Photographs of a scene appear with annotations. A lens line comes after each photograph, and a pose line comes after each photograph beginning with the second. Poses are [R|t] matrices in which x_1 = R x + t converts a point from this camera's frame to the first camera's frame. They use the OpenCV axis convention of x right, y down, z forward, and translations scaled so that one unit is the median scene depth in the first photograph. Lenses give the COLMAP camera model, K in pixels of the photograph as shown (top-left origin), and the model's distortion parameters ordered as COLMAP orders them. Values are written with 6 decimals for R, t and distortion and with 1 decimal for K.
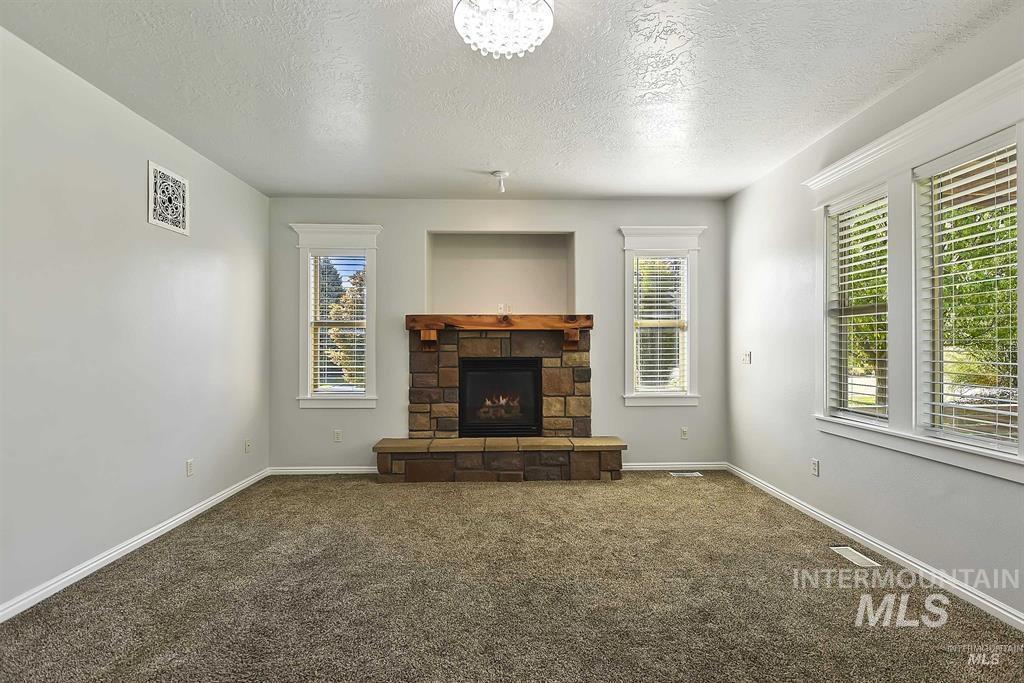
lens RADIAL K [[472.2, 0, 511.0], [0, 472.2, 342.7], [0, 0, 1]] dist [0.016415, -0.006411]
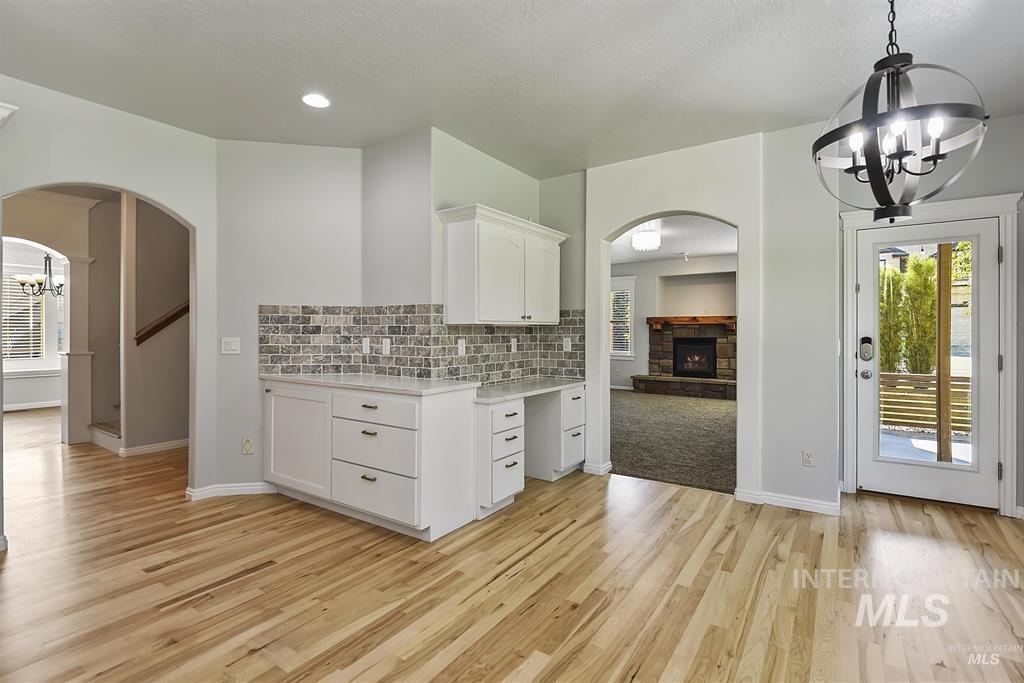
lens RADIAL K [[472.2, 0, 502.2], [0, 472.2, 332.6], [0, 0, 1]] dist [0.016415, -0.006411]
pose [[0.793799, 0.005465, -0.608155, 0.565539], [-0.001112, 0.999971, 0.007534, -0.004492], [0.608179, -0.005304, 0.793782, -1.111241]]
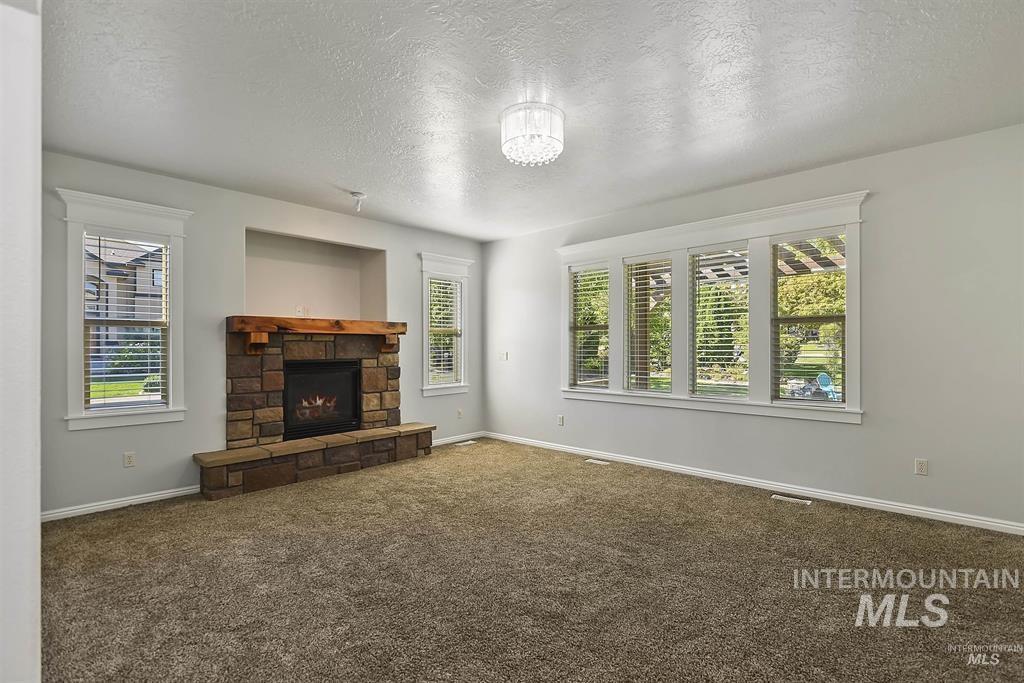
lens RADIAL K [[472.2, 0, 502.2], [0, 472.2, 347.0], [0, 0, 1]] dist [0.016415, -0.006411]
pose [[0.716857, -0.001392, 0.697219, -0.489713], [-0.003043, 0.999982, 0.005125, -0.003994], [-0.697214, -0.005796, 0.716840, -0.035860]]
